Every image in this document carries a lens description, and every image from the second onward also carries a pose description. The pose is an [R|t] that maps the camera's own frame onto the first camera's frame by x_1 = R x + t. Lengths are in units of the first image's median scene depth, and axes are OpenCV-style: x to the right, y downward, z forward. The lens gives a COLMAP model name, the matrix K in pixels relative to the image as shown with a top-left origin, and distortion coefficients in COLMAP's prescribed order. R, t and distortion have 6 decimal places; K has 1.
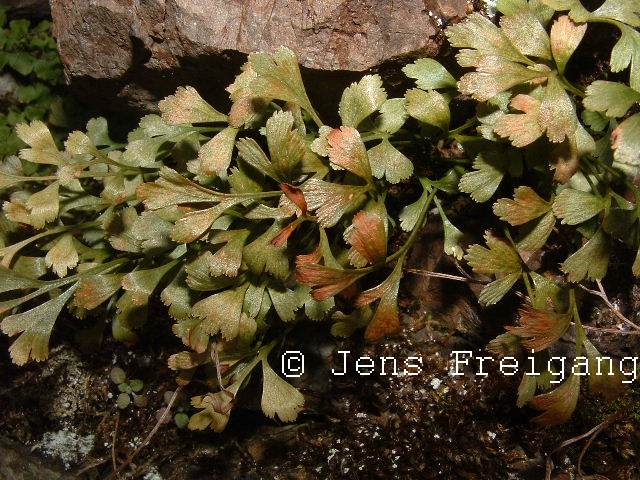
lens RADIAL K [[730.1, 0, 320.0], [0, 730.1, 240.0], [0, 0, 1]] dist [-0.321485, 0.267326]
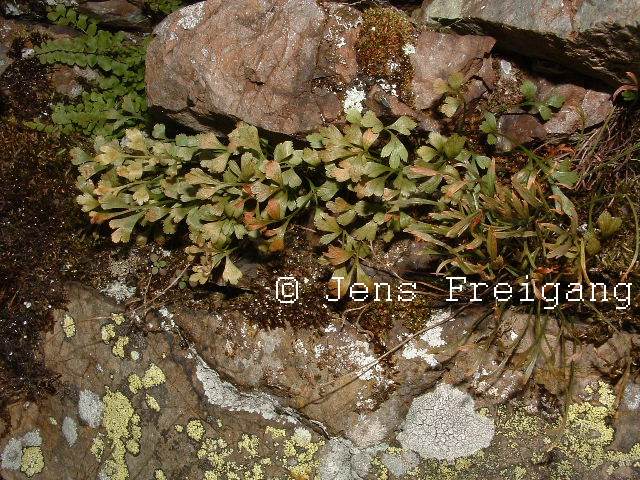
lens RADIAL K [[730.1, 0, 320.0], [0, 730.1, 240.0], [0, 0, 1]] dist [-0.321485, 0.267326]
pose [[0.988459, 0.149905, 0.021855, 0.160024], [-0.150992, 0.986589, 0.061995, -0.067203], [-0.012268, -0.064579, 0.997837, -1.325220]]
